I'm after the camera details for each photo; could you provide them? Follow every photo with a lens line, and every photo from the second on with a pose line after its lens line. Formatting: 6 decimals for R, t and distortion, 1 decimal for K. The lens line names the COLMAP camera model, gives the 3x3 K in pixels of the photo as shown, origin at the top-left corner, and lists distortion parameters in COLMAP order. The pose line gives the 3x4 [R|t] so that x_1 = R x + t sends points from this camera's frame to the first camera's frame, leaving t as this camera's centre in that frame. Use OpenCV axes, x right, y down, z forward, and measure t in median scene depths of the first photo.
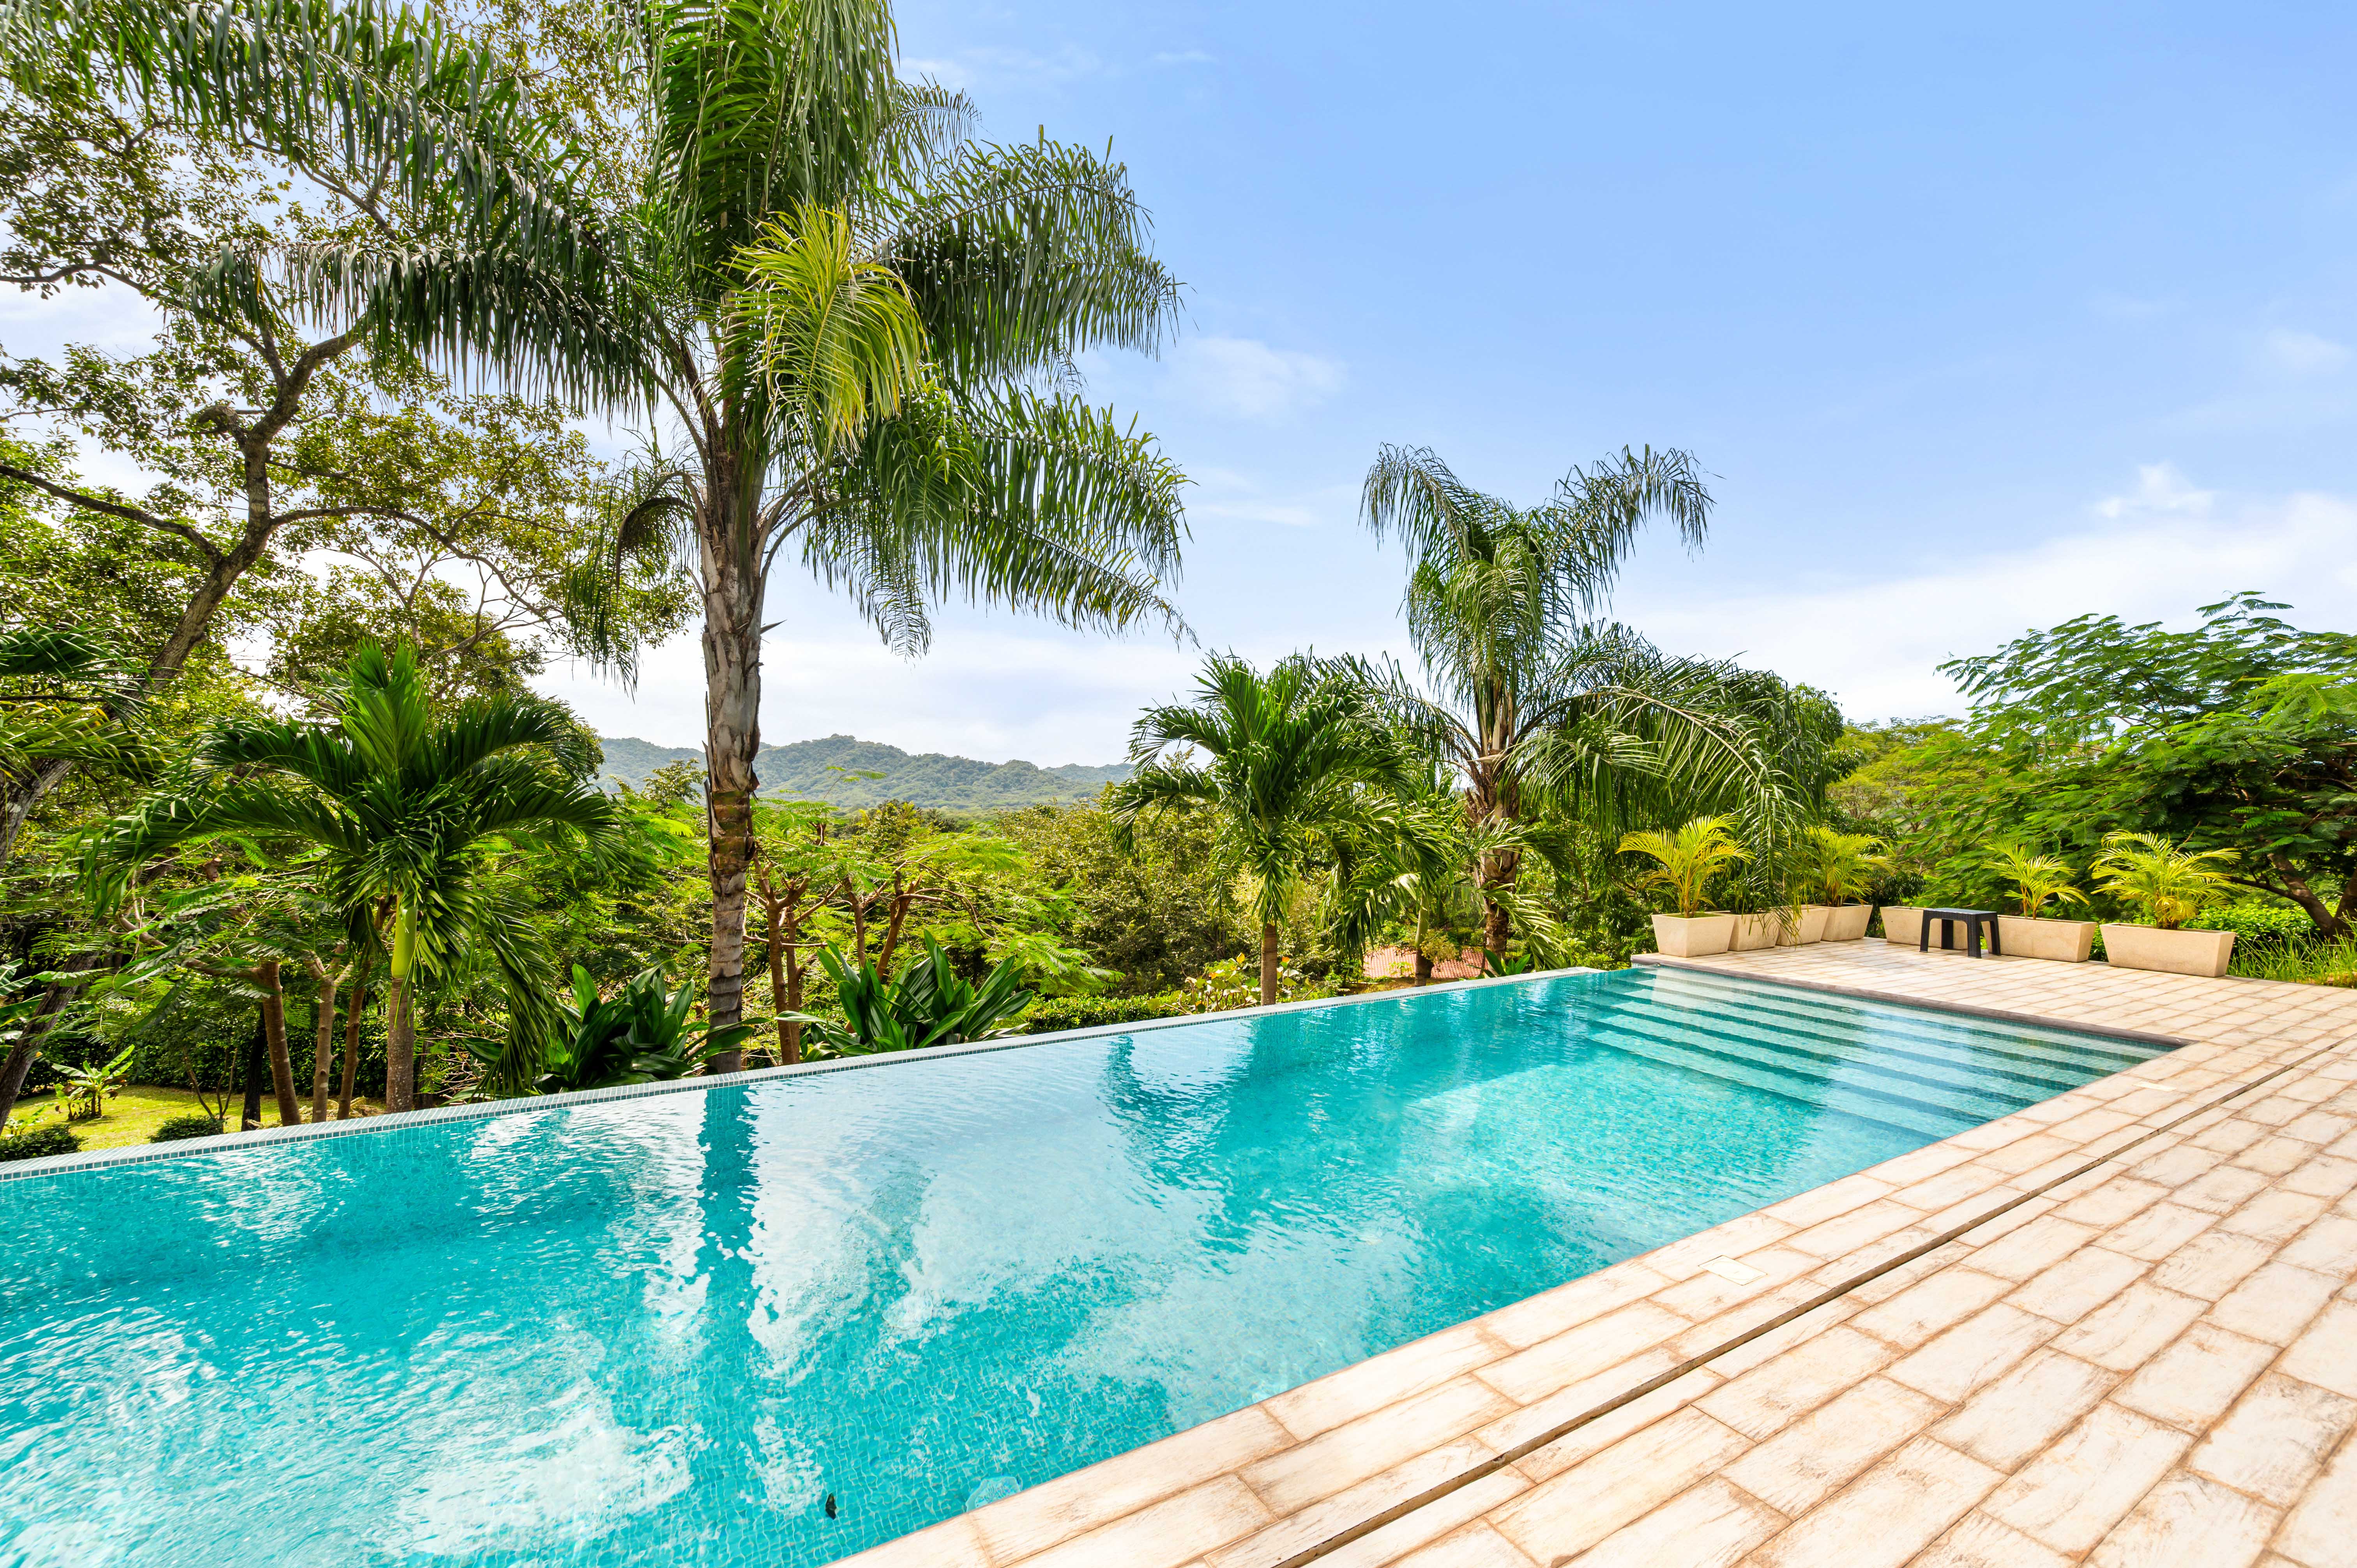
lens RADIAL K [[937.2, 0, 1181.7], [0, 937.2, 779.9], [0, 0, 1]] dist [-0.002603, -0.000022]
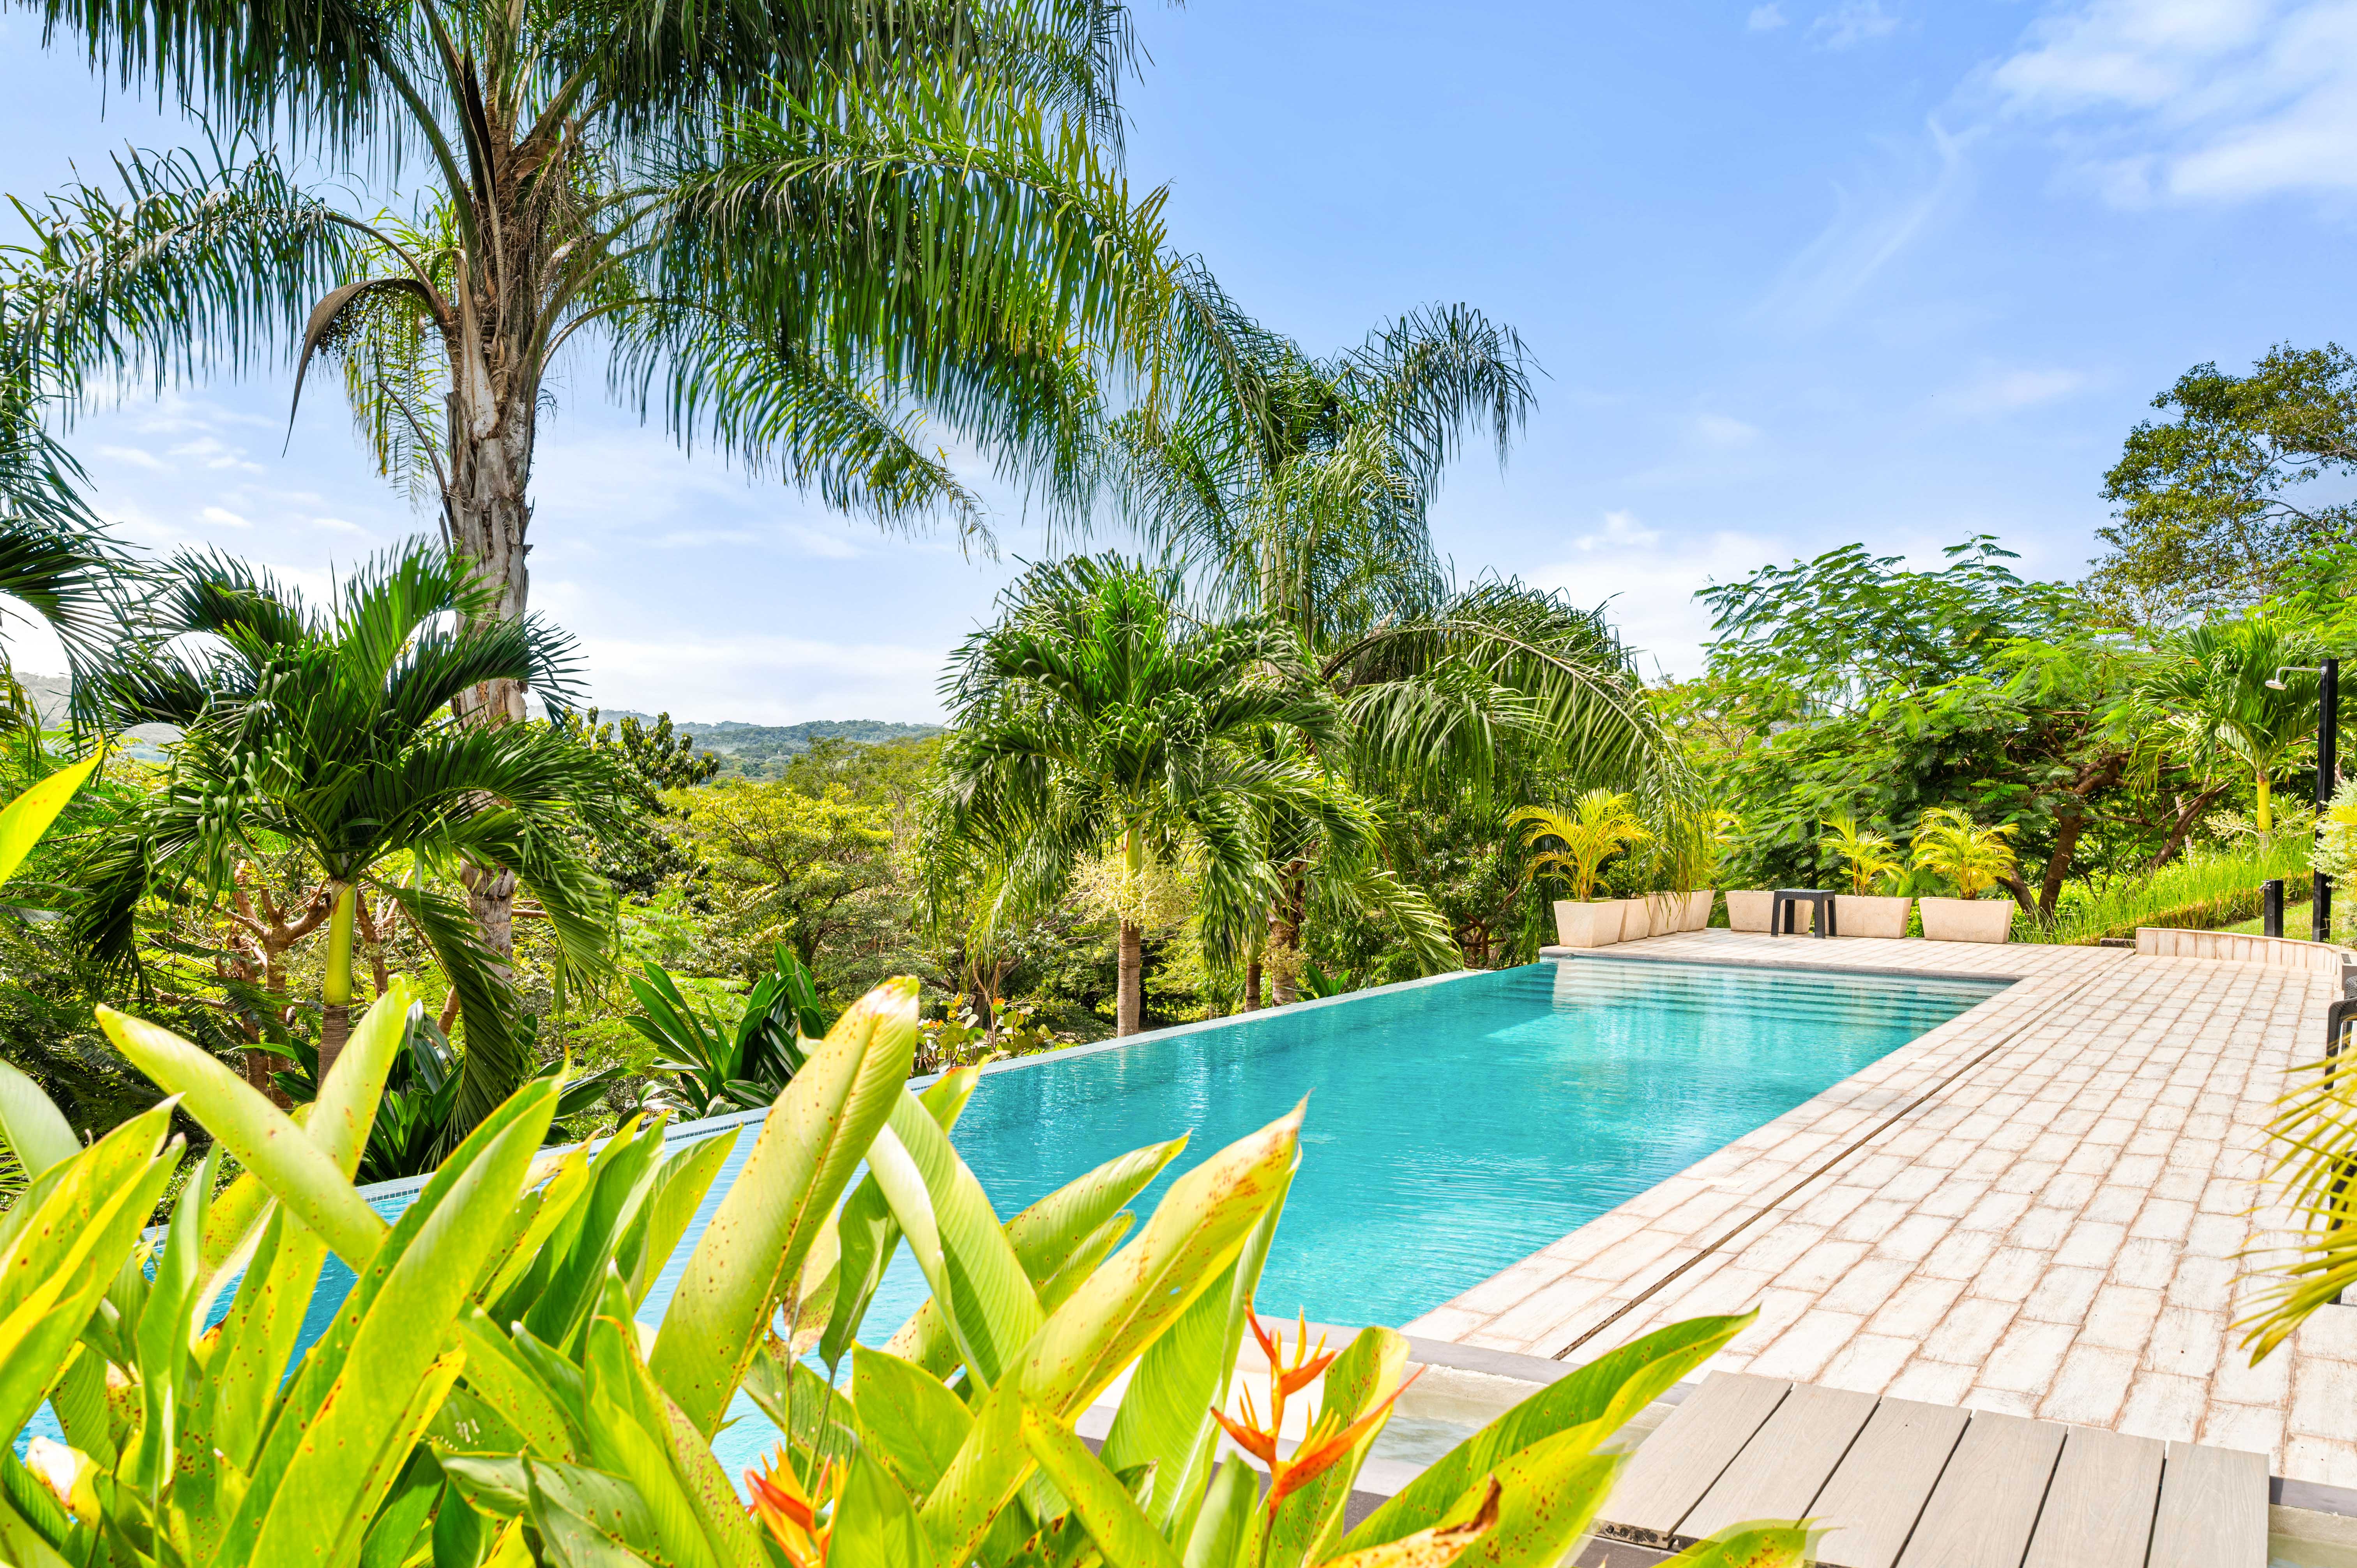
lens RADIAL K [[1949.2, 0, 1178.5], [0, 1949.2, 784.0], [0, 0, 1]] dist [0.000038, 0.000271]
pose [[0.876366, 0.004982, 0.481620, -0.647608], [-0.025051, 0.999065, 0.035249, -0.020511], [-0.480994, -0.042956, 0.875671, -0.401144]]
